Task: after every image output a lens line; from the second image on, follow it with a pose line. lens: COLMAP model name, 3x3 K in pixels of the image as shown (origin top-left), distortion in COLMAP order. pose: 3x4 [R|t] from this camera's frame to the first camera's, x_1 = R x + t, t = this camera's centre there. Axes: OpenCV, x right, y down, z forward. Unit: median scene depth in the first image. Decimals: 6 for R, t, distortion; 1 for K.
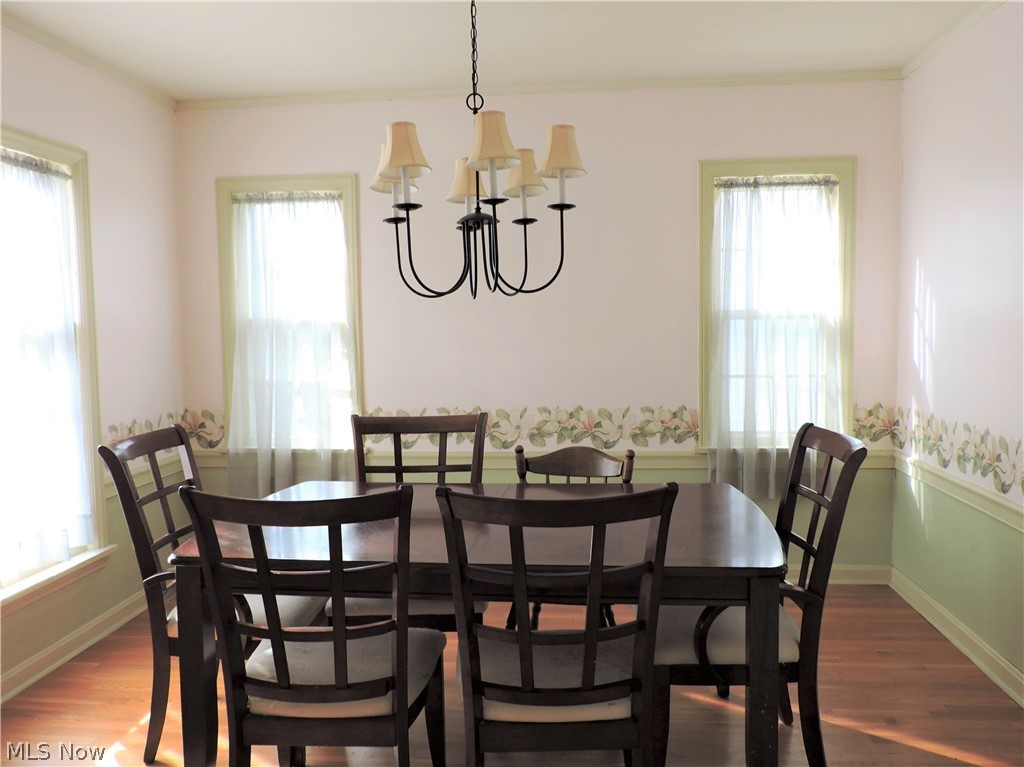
lens RADIAL K [[765.0, 0, 522.3], [0, 765.0, 381.9], [0, 0, 1]] dist [-0.010556, -0.005257]
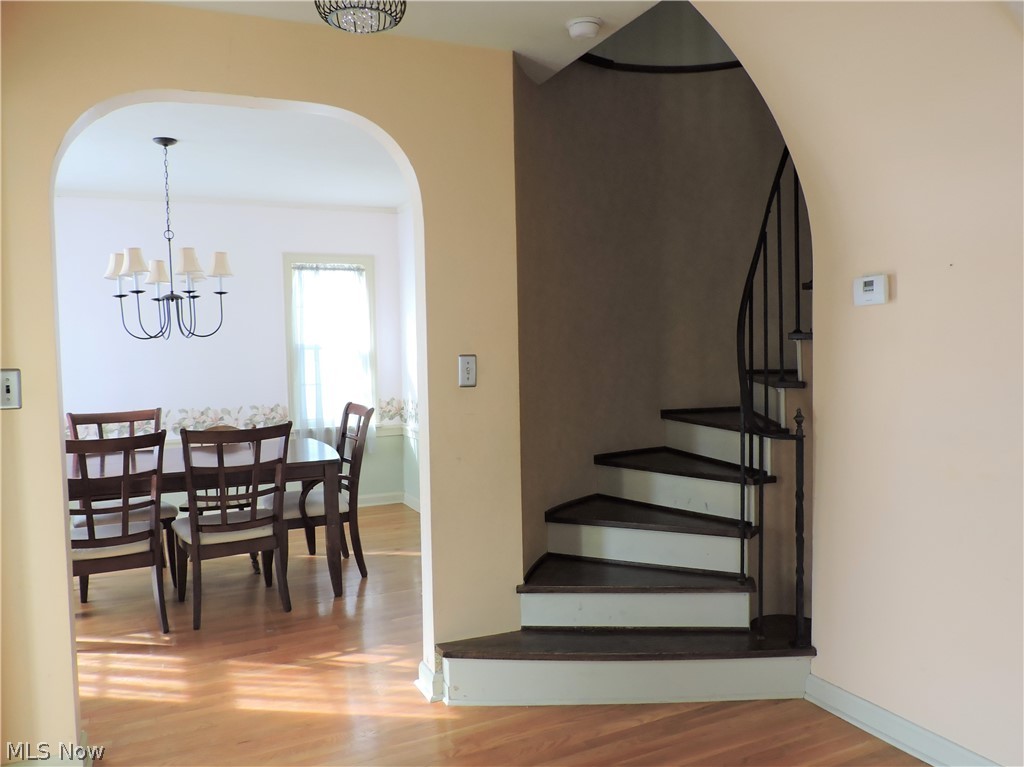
lens RADIAL K [[765.0, 0, 522.3], [0, 765.0, 381.9], [0, 0, 1]] dist [-0.010556, -0.005257]
pose [[0.847095, -0.027435, 0.530733, -0.207232], [0.046472, 0.998665, -0.022548, 0.046436], [-0.529406, 0.043765, 0.847239, -0.640105]]
